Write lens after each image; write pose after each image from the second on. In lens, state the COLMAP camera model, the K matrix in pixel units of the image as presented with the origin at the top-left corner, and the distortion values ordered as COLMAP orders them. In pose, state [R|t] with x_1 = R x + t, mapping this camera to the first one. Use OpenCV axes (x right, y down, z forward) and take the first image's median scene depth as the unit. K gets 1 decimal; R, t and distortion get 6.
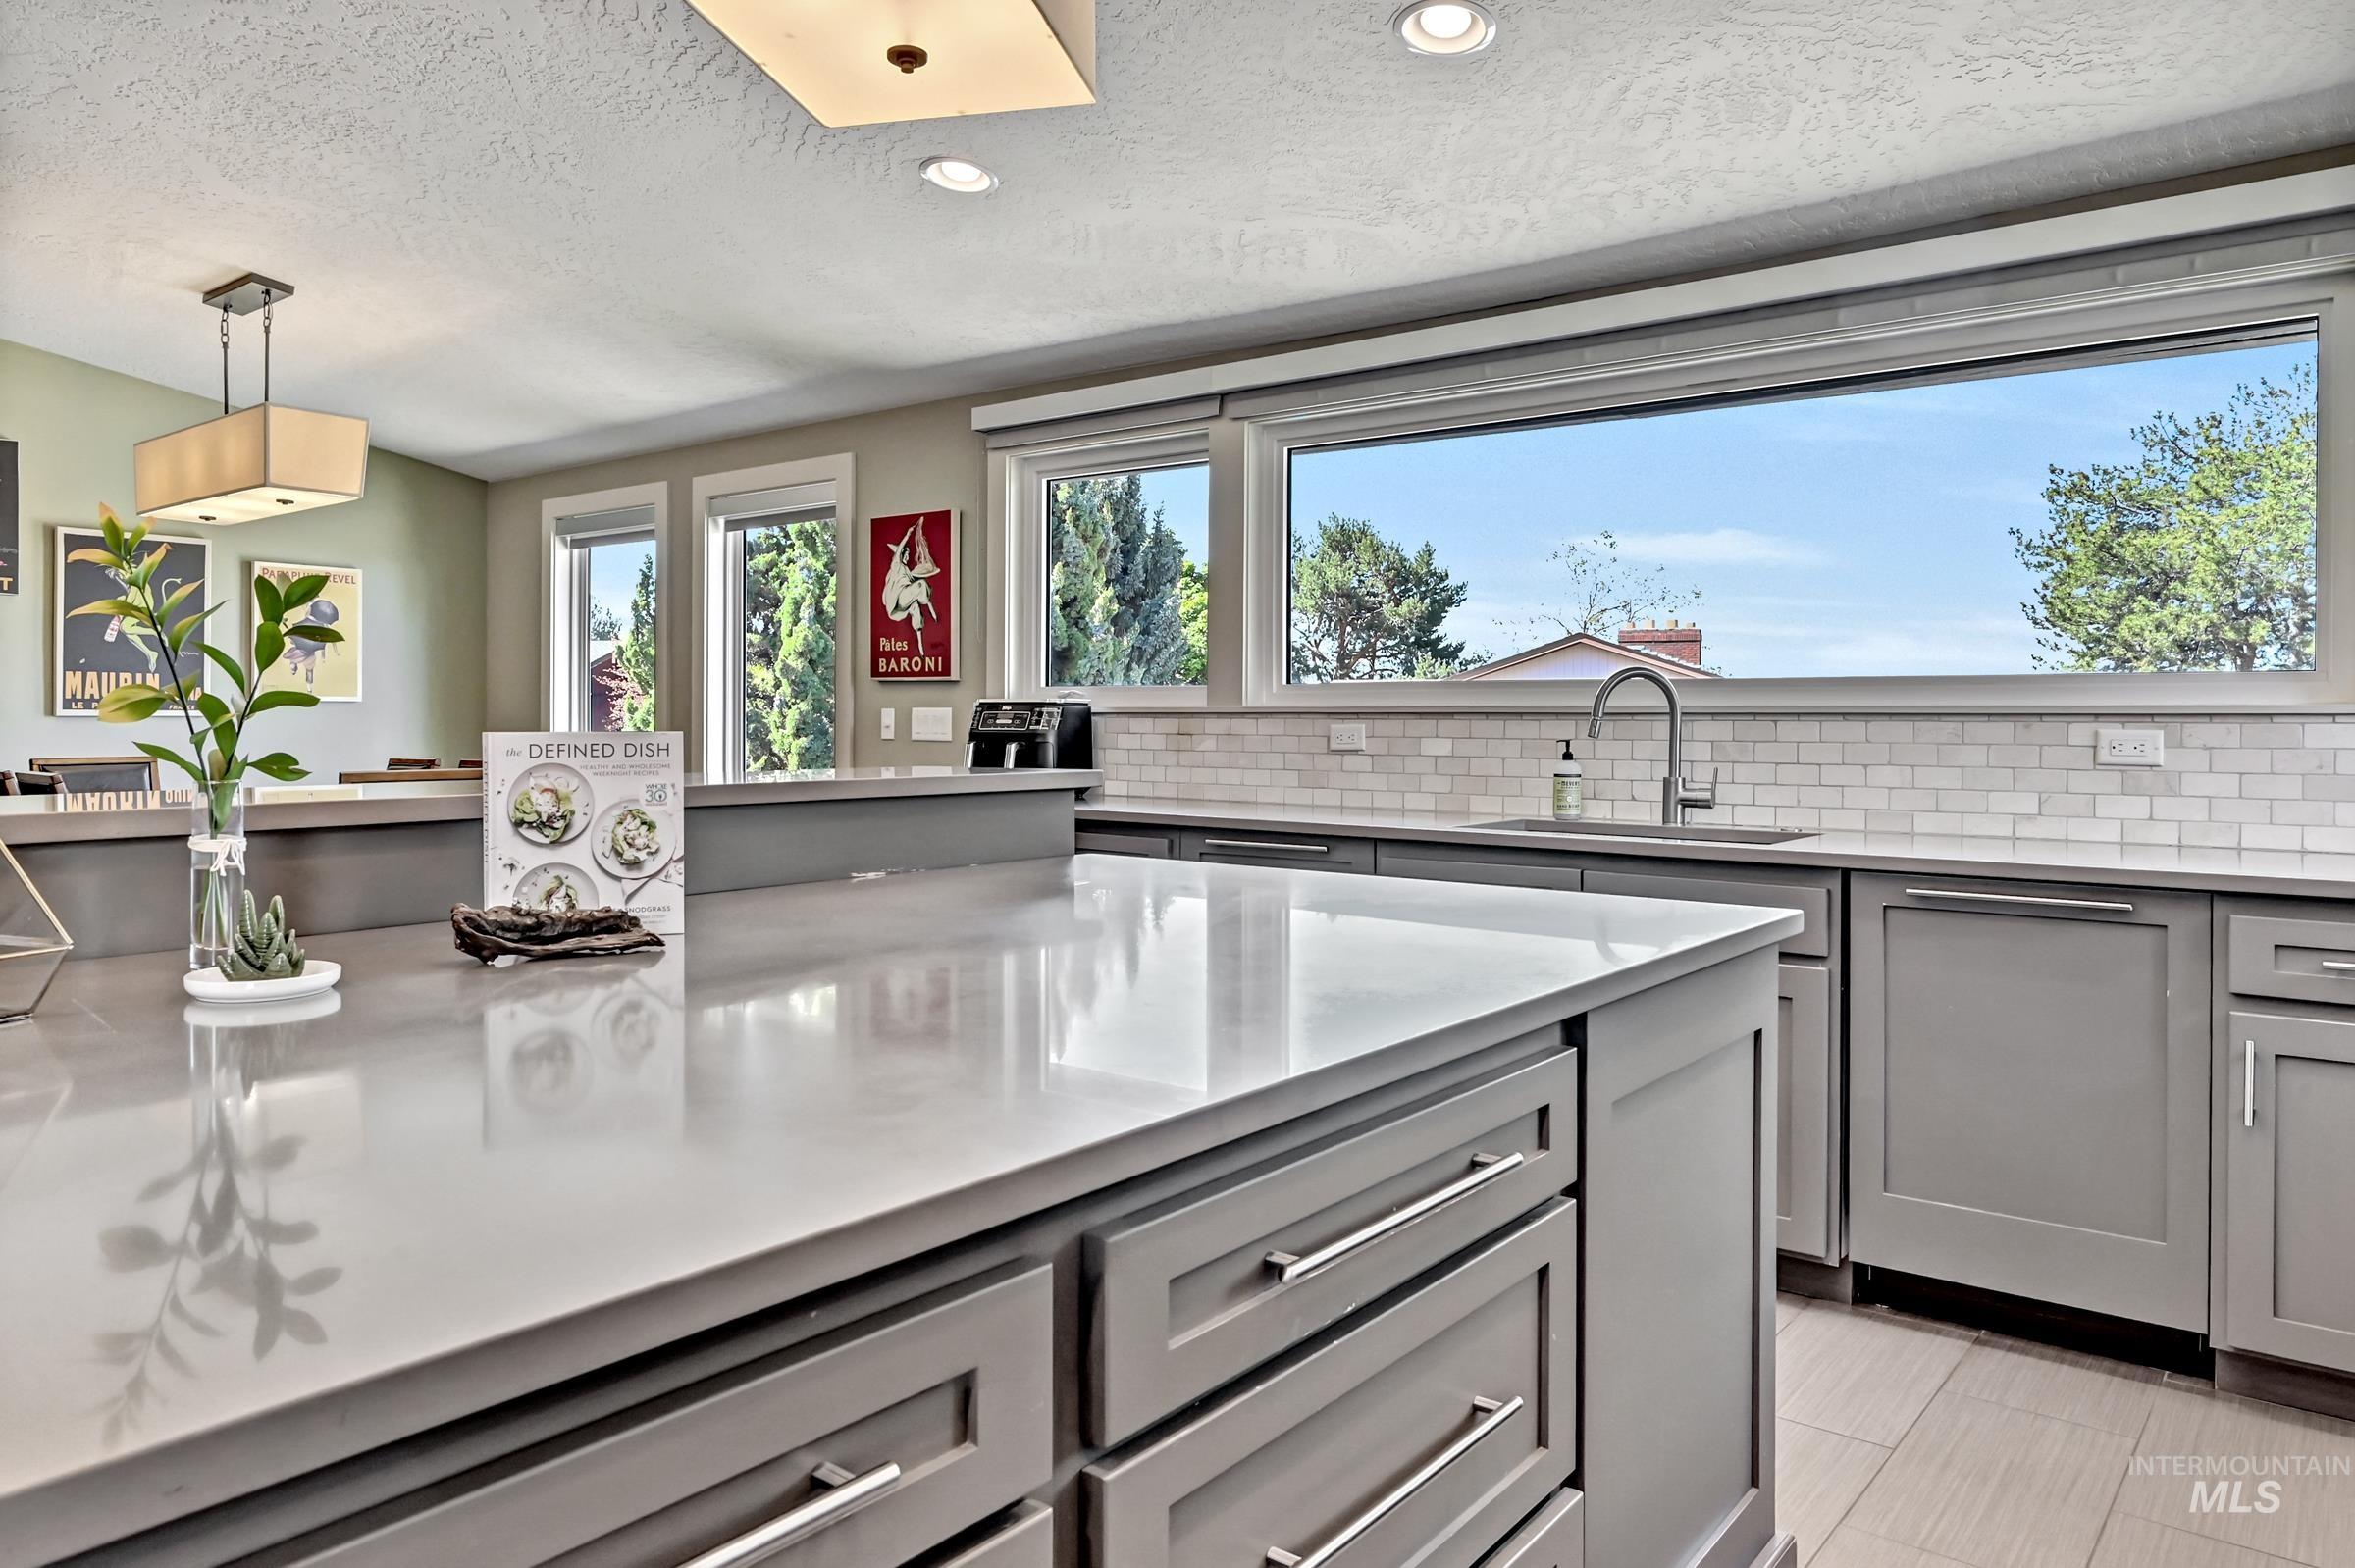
lens RADIAL K [[1542.4, 0, 1199.5], [0, 1542.4, 729.8], [0, 0, 1]] dist [-0.000471, -0.000296]
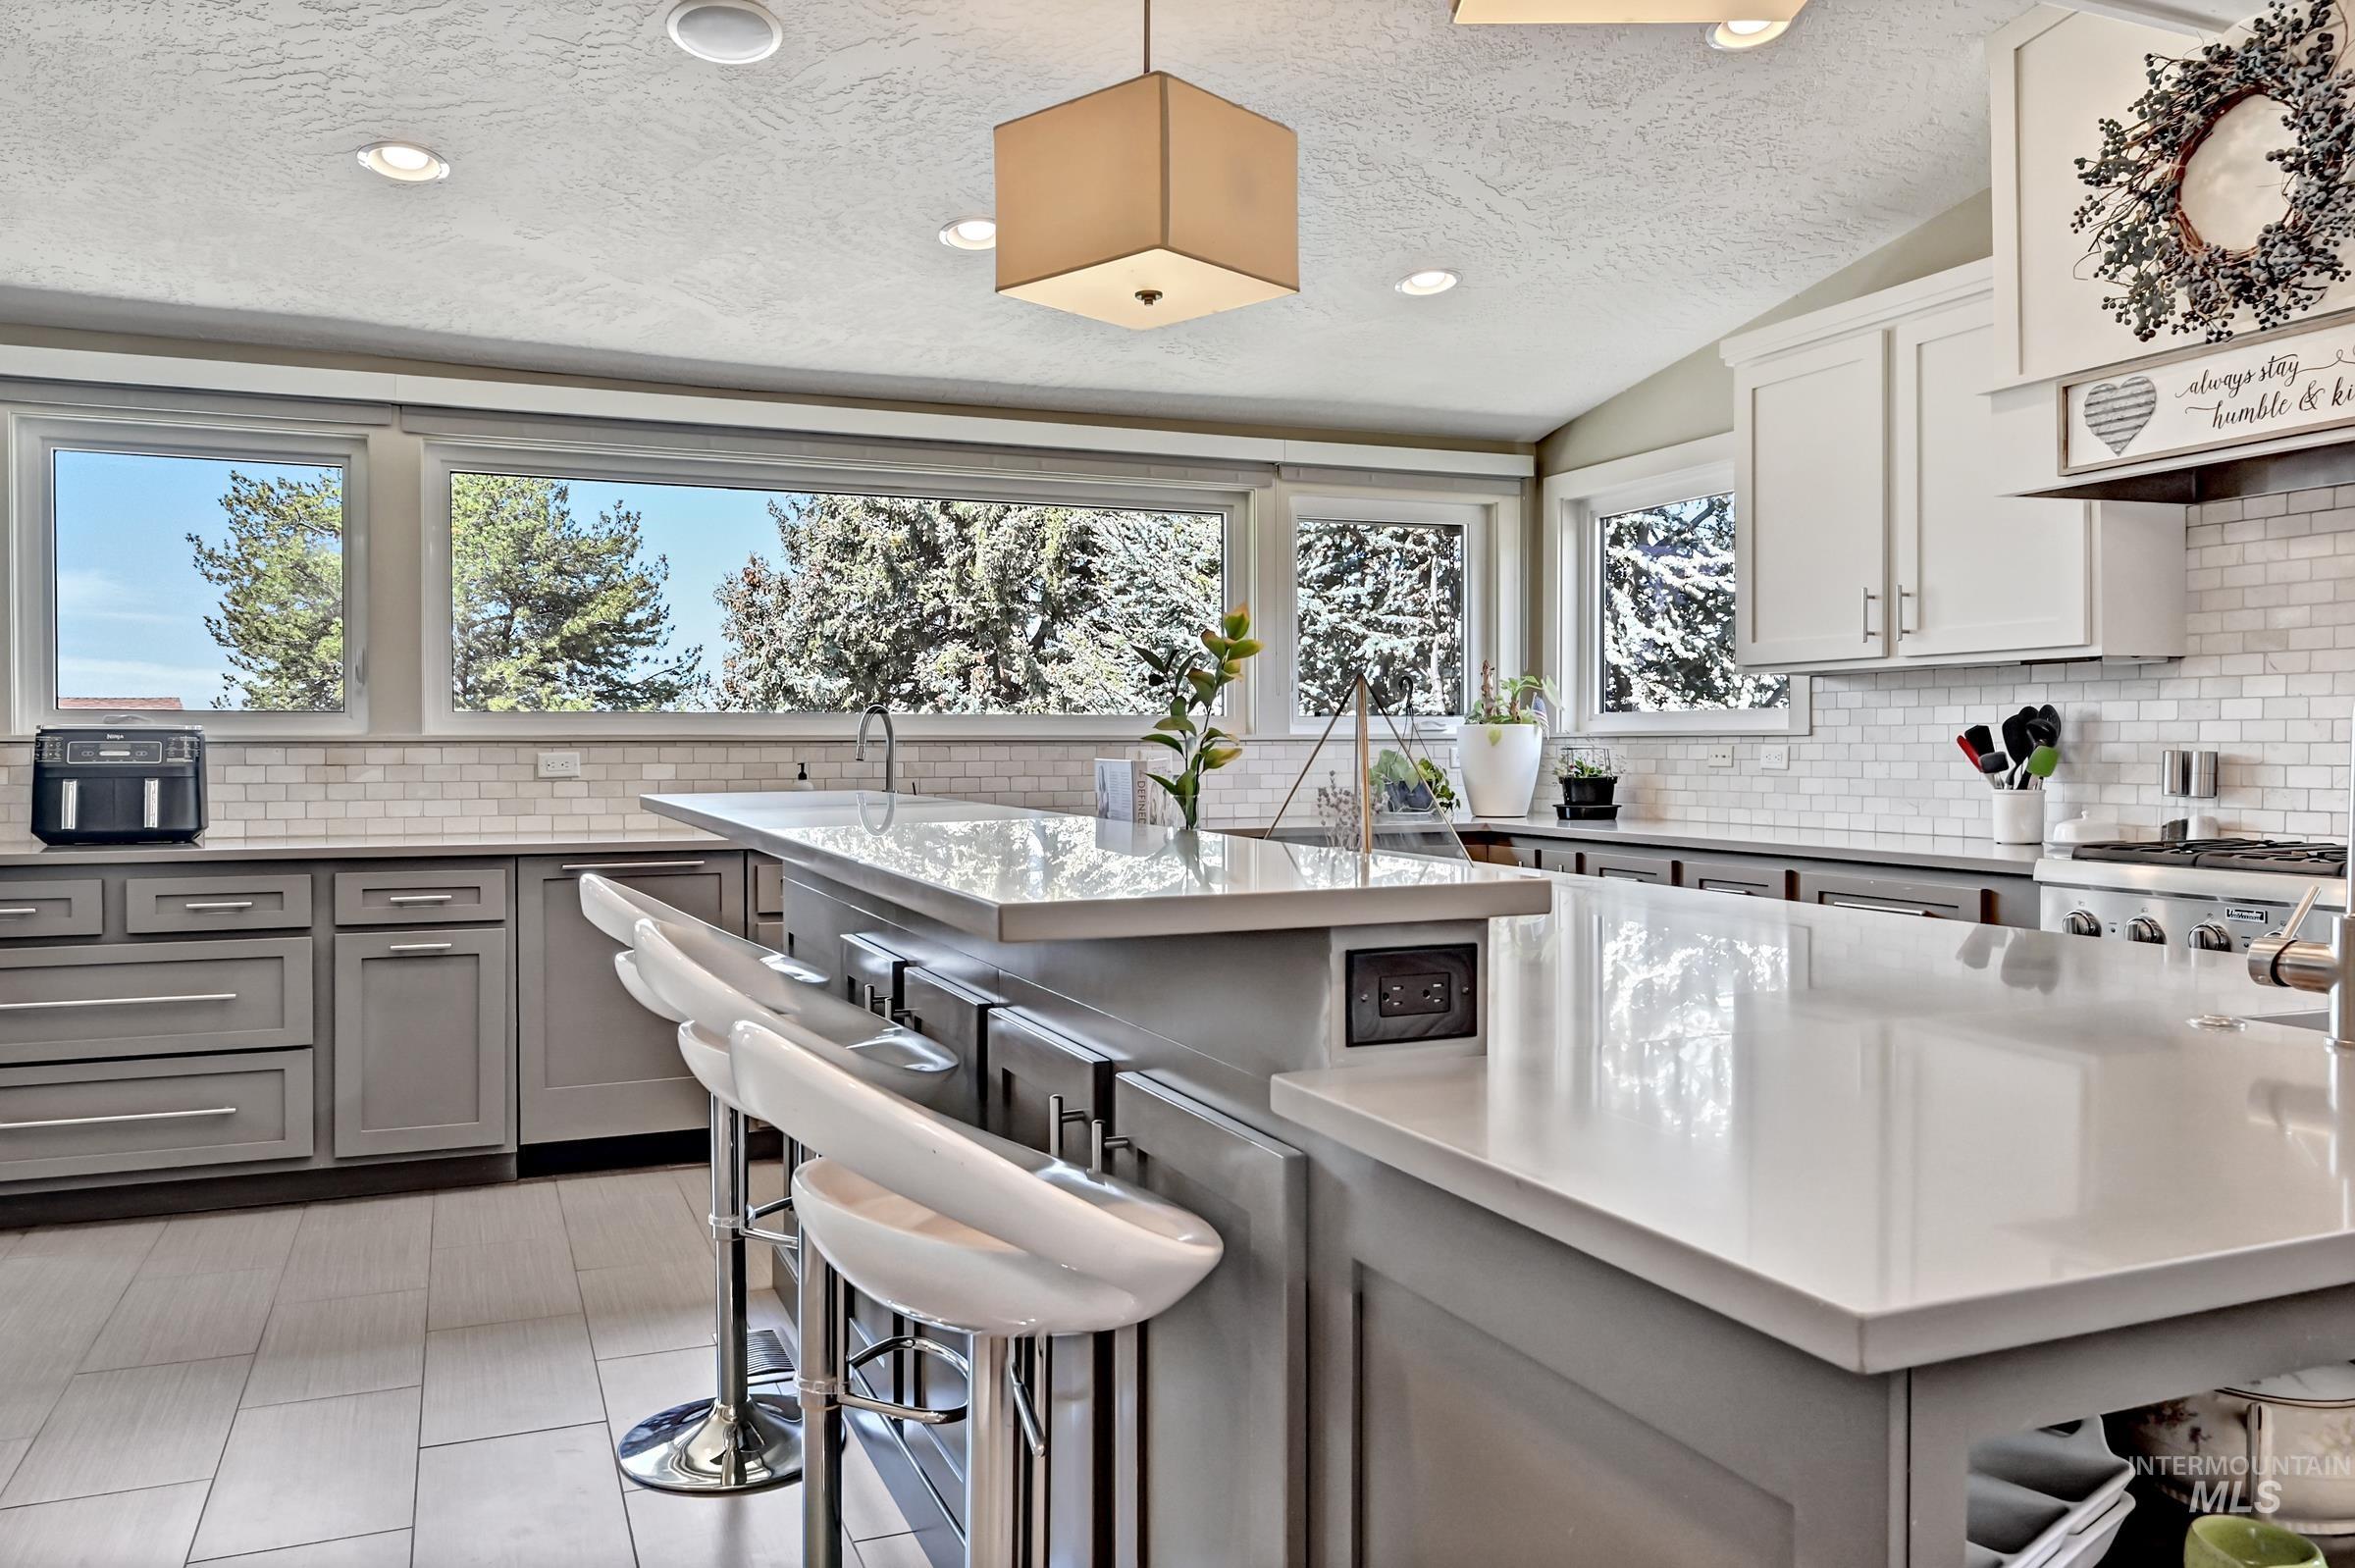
lens RADIAL K [[1692.3, 0, 1182.7], [0, 1692.3, 776.4], [0, 0, 1]] dist [-0.008932, 0.000710]
pose [[0.473490, -0.023035, 0.880498, -0.665499], [0.011688, 0.999734, 0.019869, -0.004600], [-0.880722, 0.000883, 0.473634, 0.085300]]
